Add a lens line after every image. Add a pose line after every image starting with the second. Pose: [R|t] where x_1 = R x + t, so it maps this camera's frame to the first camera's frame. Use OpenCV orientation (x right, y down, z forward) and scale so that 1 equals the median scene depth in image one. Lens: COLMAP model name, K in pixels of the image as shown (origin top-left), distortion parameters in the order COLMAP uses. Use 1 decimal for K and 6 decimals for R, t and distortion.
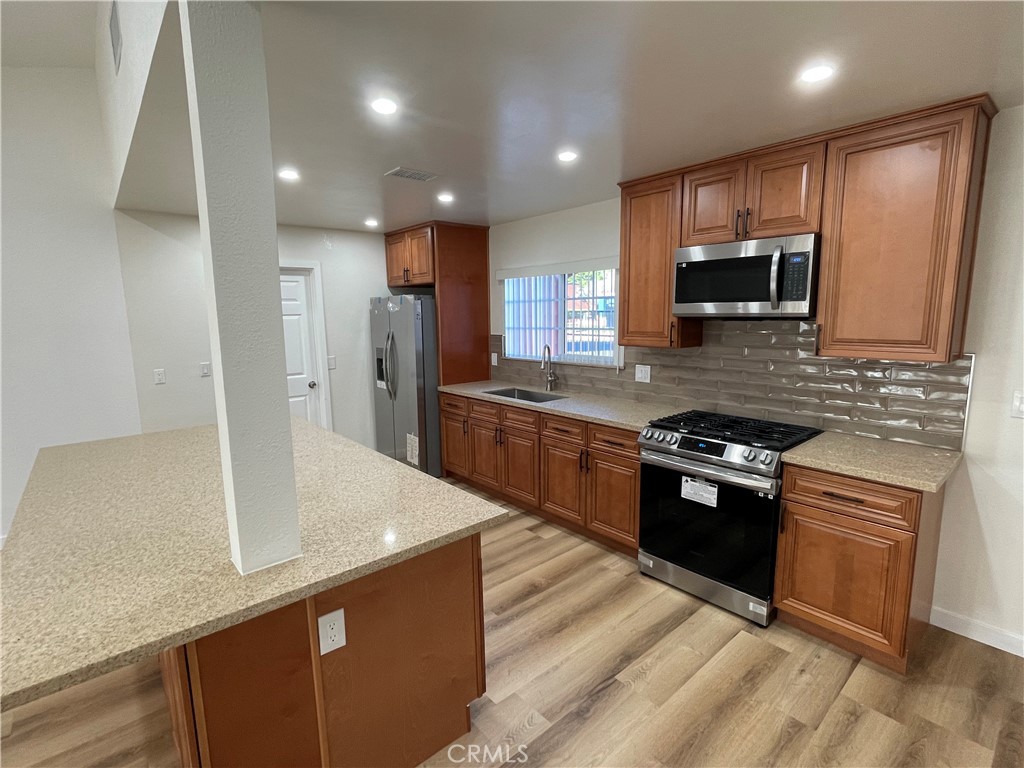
lens RADIAL K [[491.5, 0, 512.9], [0, 491.5, 382.8], [0, 0, 1]] dist [-0.002972, 0.001031]
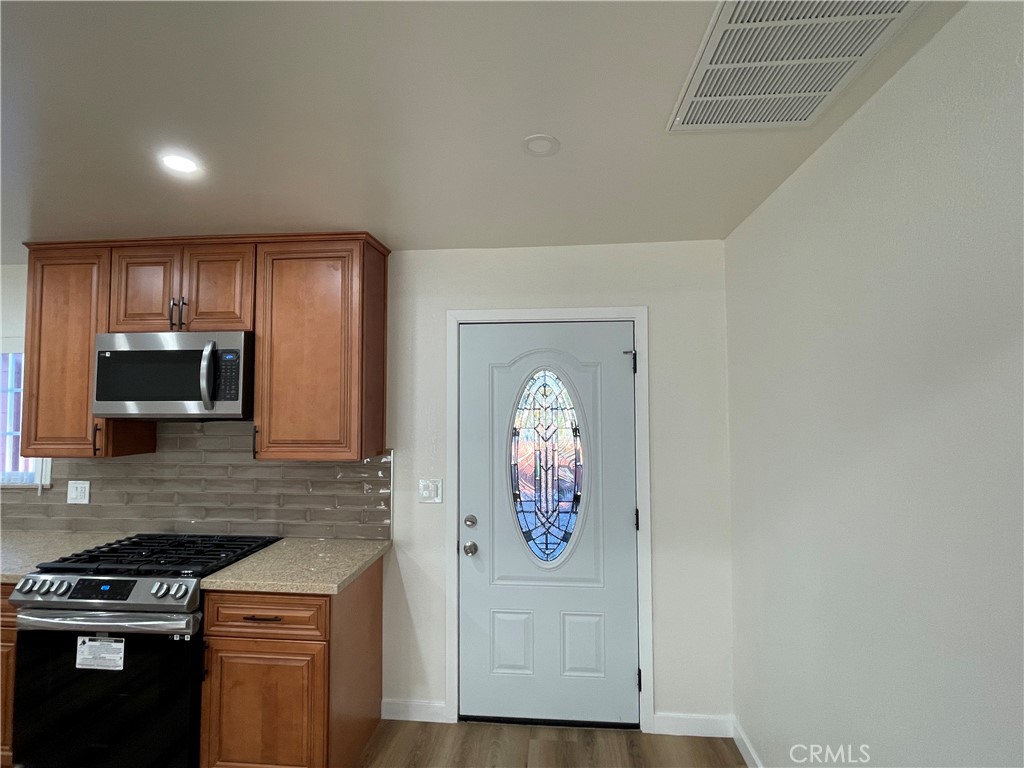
lens RADIAL K [[491.5, 0, 512.9], [0, 491.5, 382.8], [0, 0, 1]] dist [-0.002972, 0.001031]
pose [[0.720461, 0.042605, 0.692186, 0.274822], [0.092133, 0.983383, -0.156426, -0.005942], [-0.687348, 0.176472, 0.704564, -0.016338]]
